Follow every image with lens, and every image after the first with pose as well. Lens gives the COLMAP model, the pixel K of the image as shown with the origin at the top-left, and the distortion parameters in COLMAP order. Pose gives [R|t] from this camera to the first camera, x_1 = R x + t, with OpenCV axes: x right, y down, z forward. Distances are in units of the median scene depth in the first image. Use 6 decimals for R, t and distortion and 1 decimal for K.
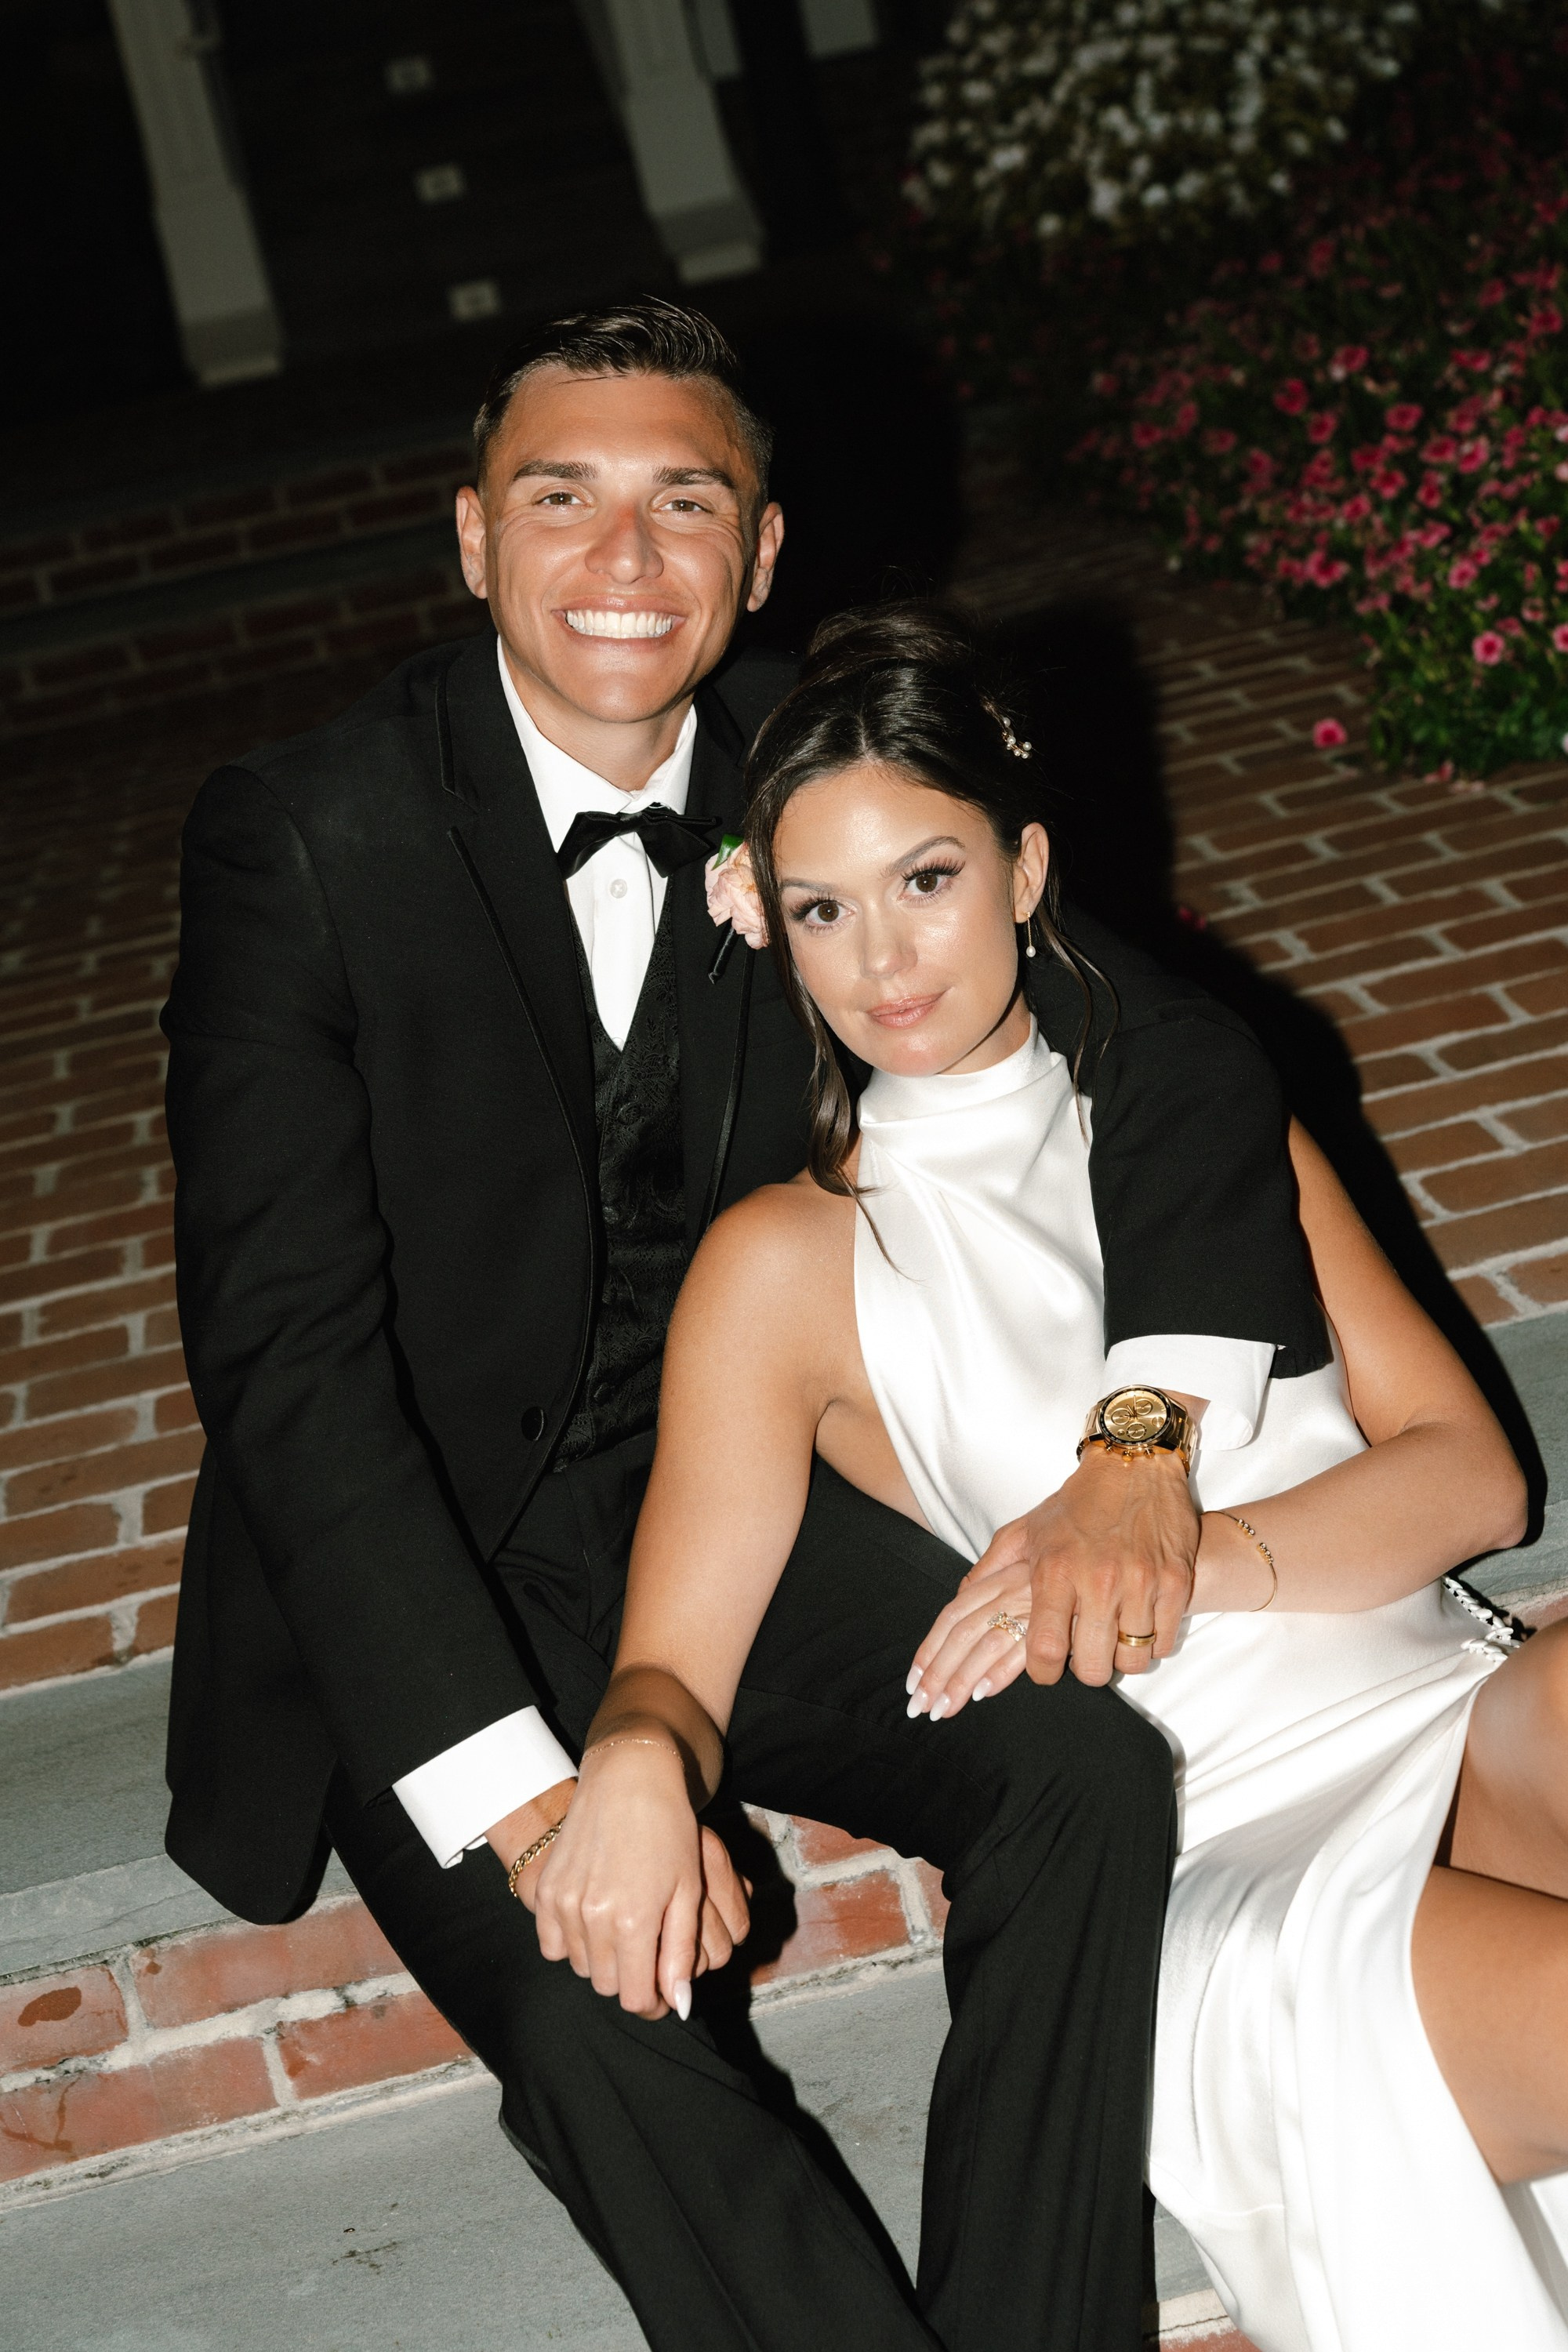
lens RADIAL K [[3788.9, 0, 781.3], [0, 3788.9, 1176.5], [0, 0, 1]] dist [0.005878, 0.000000]
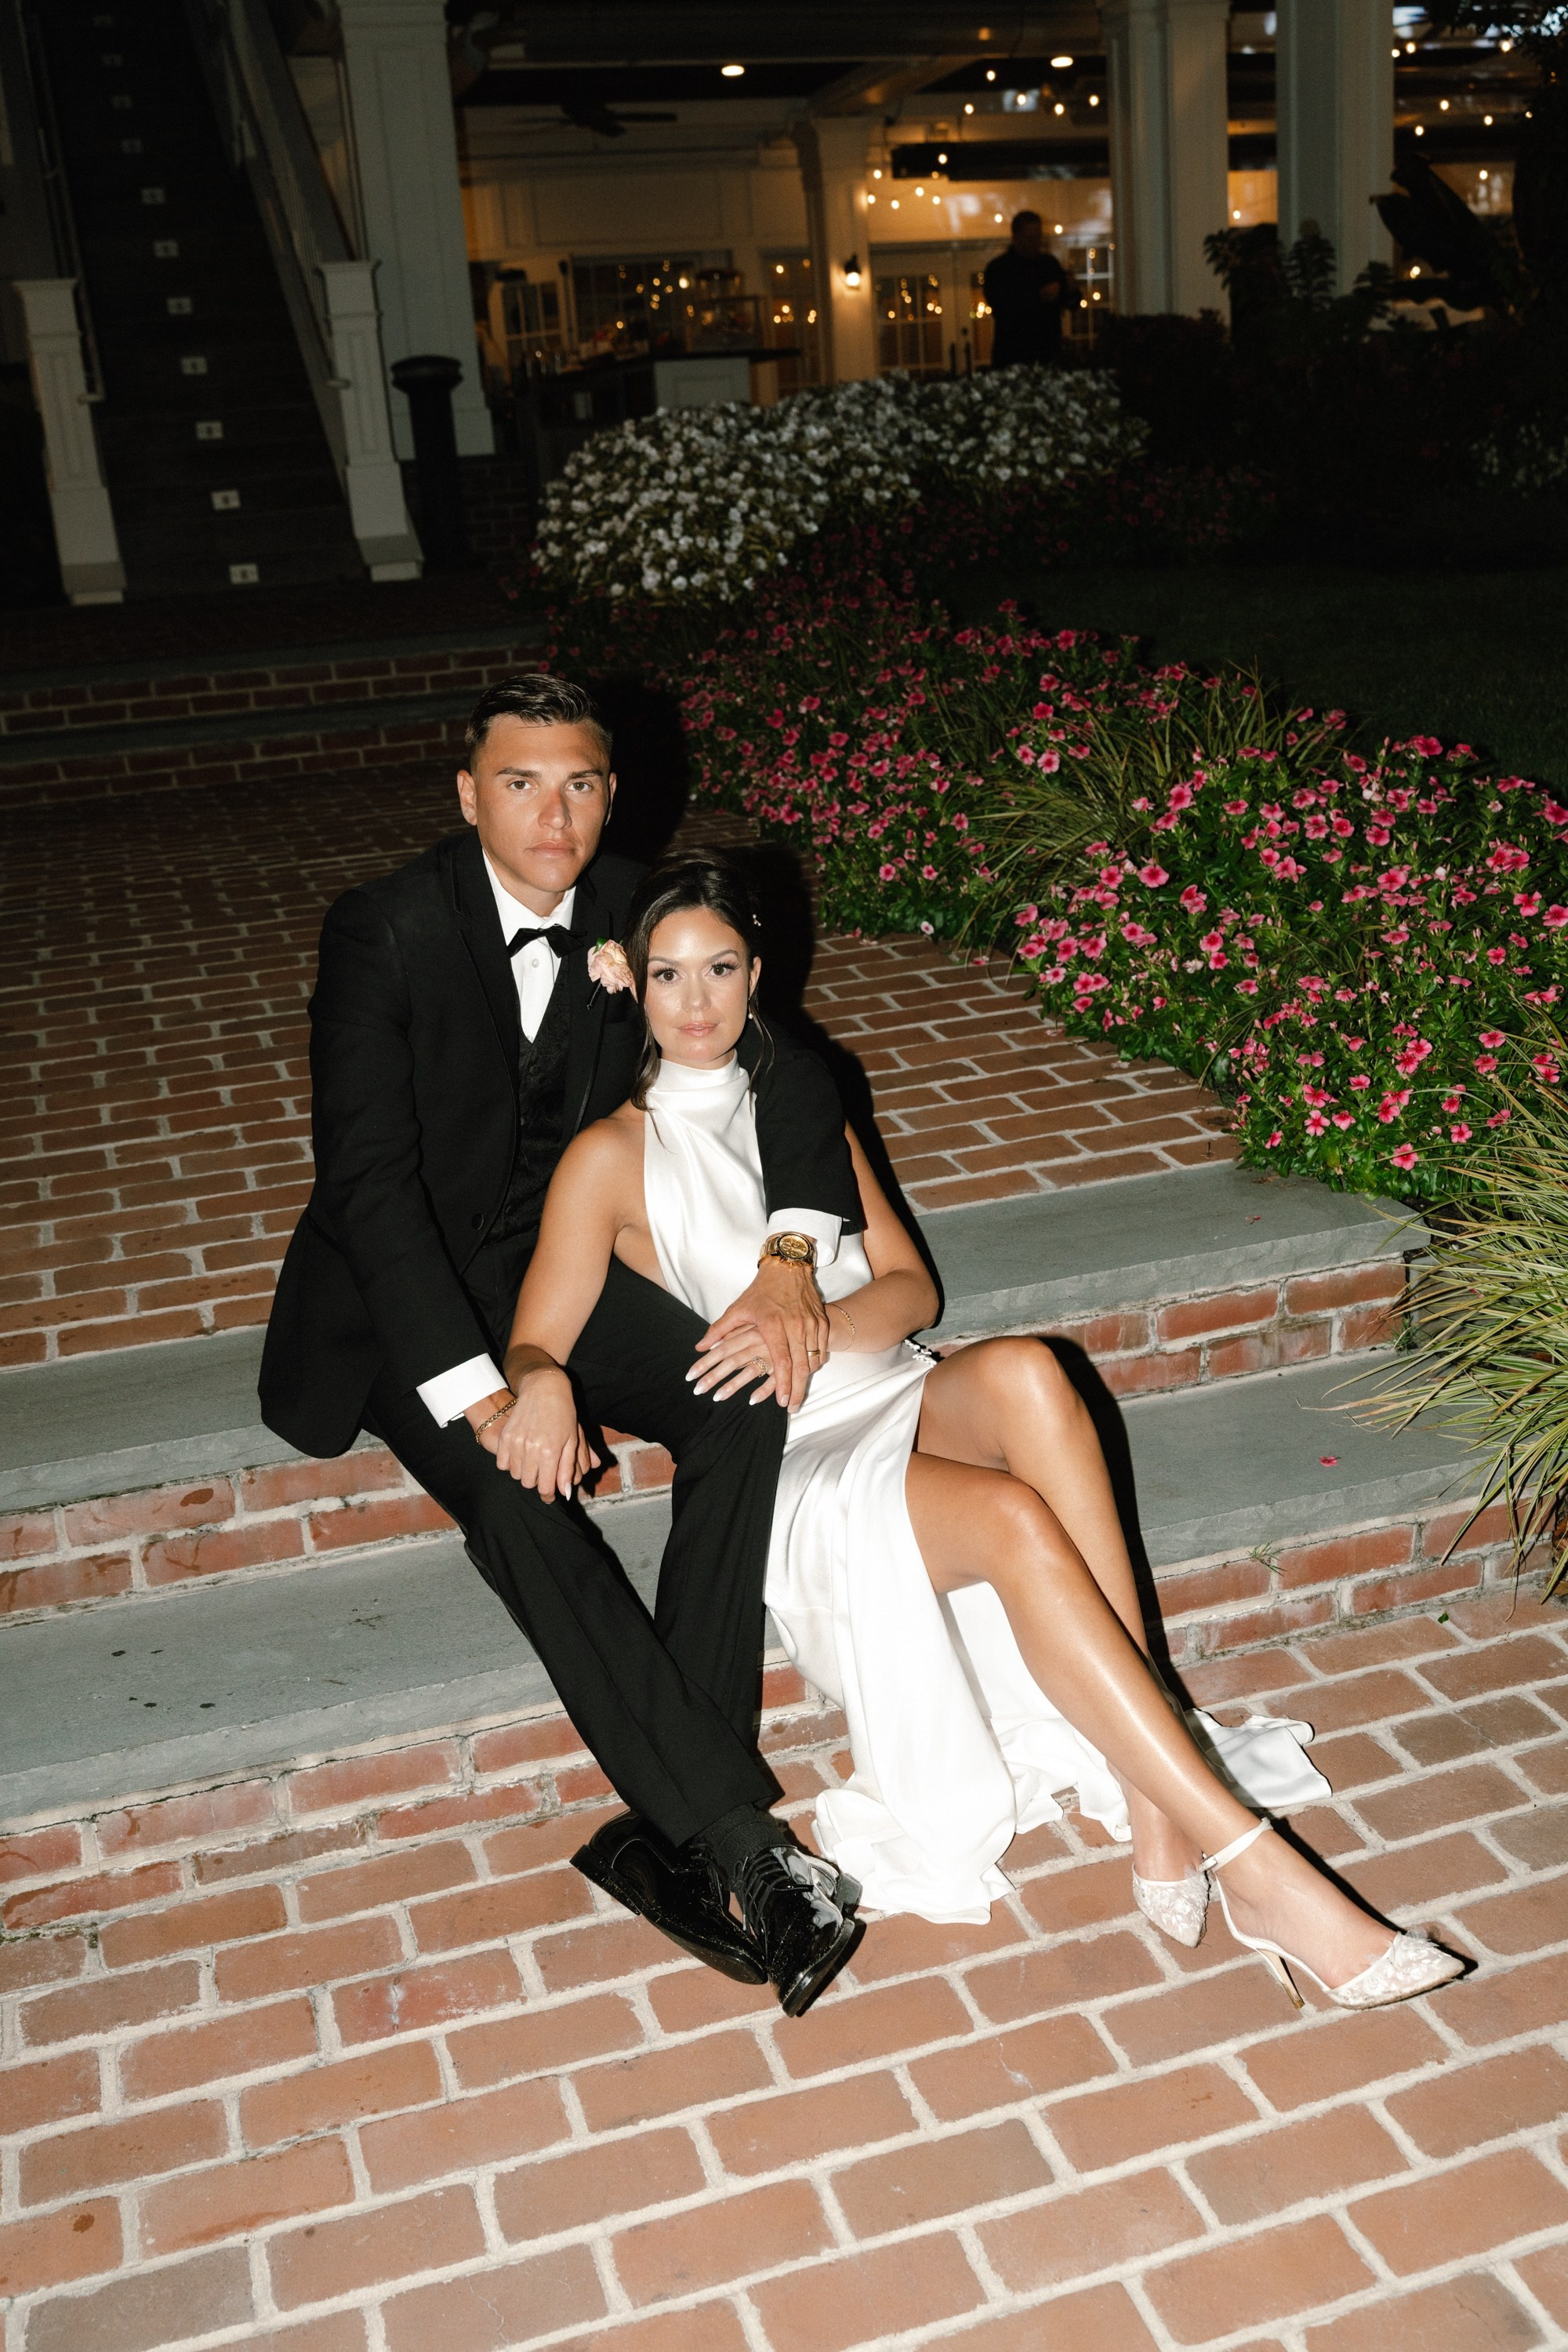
lens RADIAL K [[2315.5, 0, 782.0], [0, 2315.5, 1181.4], [0, 0, 1]] dist [-0.003871, 0.000000]
pose [[0.976029, 0.082452, 0.201419, -0.094044], [-0.086566, 0.996178, 0.011689, 0.008228], [-0.199686, -0.028844, 0.979435, -0.152099]]
